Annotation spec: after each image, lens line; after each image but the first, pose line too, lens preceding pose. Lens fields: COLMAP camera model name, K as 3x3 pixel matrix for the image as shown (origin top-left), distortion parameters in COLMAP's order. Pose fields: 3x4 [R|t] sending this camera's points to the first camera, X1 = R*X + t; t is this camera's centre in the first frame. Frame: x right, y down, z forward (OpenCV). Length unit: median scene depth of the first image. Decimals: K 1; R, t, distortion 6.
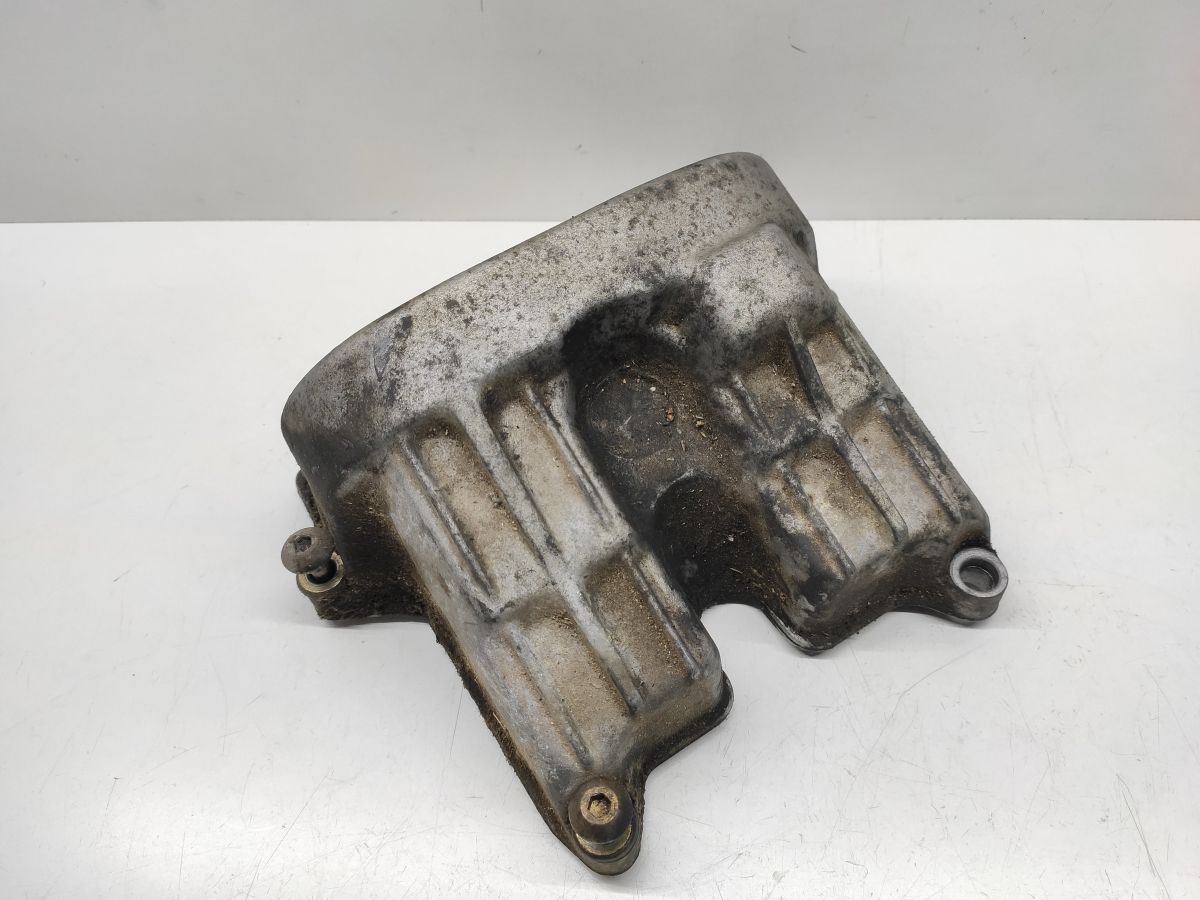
lens RADIAL K [[914.8, 0, 595.8], [0, 914.8, 454.2], [0, 0, 1]] dist [-0.002457, -0.052183]
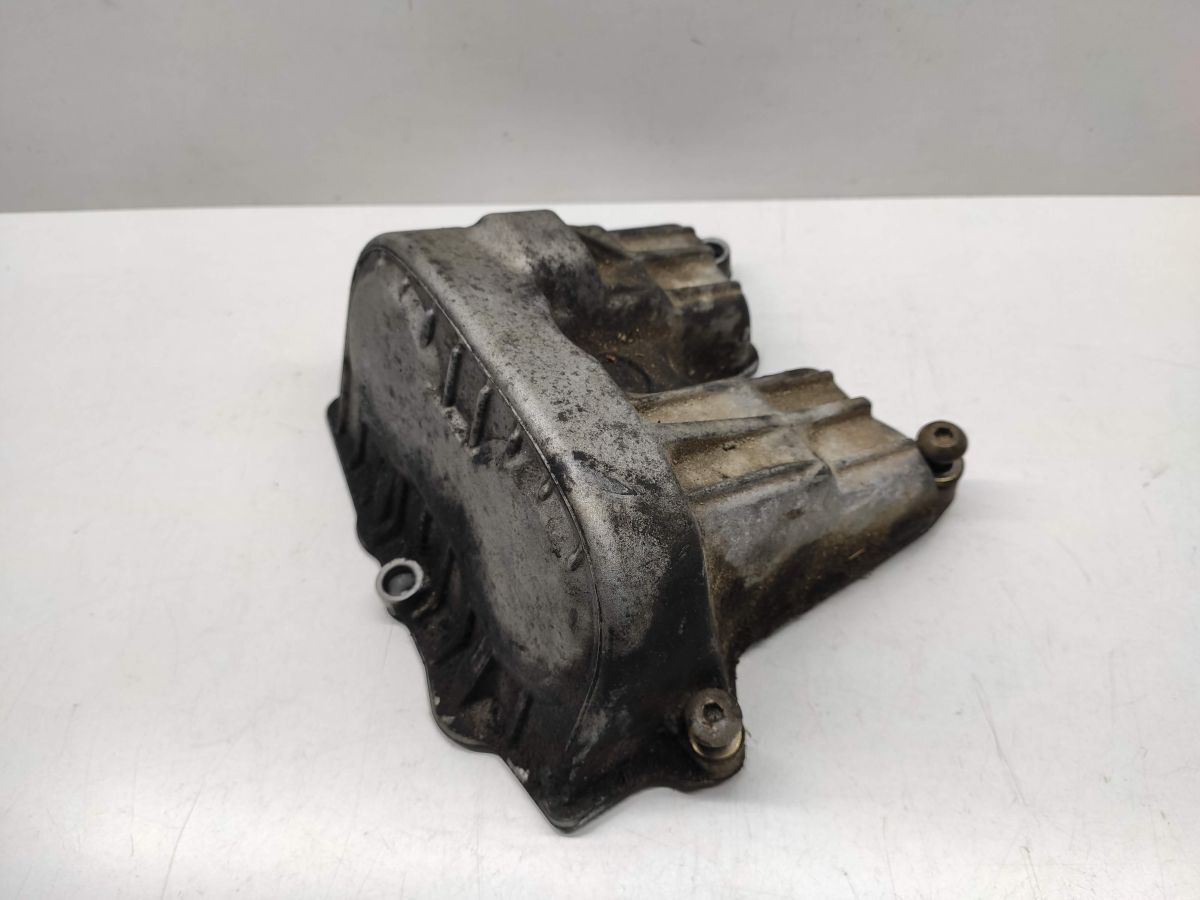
lens RADIAL K [[914.8, 0, 595.8], [0, 914.8, 454.2], [0, 0, 1]] dist [-0.002457, -0.052183]
pose [[0.043451, -0.777027, 0.627965, -0.793375], [0.879811, 0.327560, 0.344437, -0.452478], [-0.473334, 0.537525, 0.697870, 0.326078]]
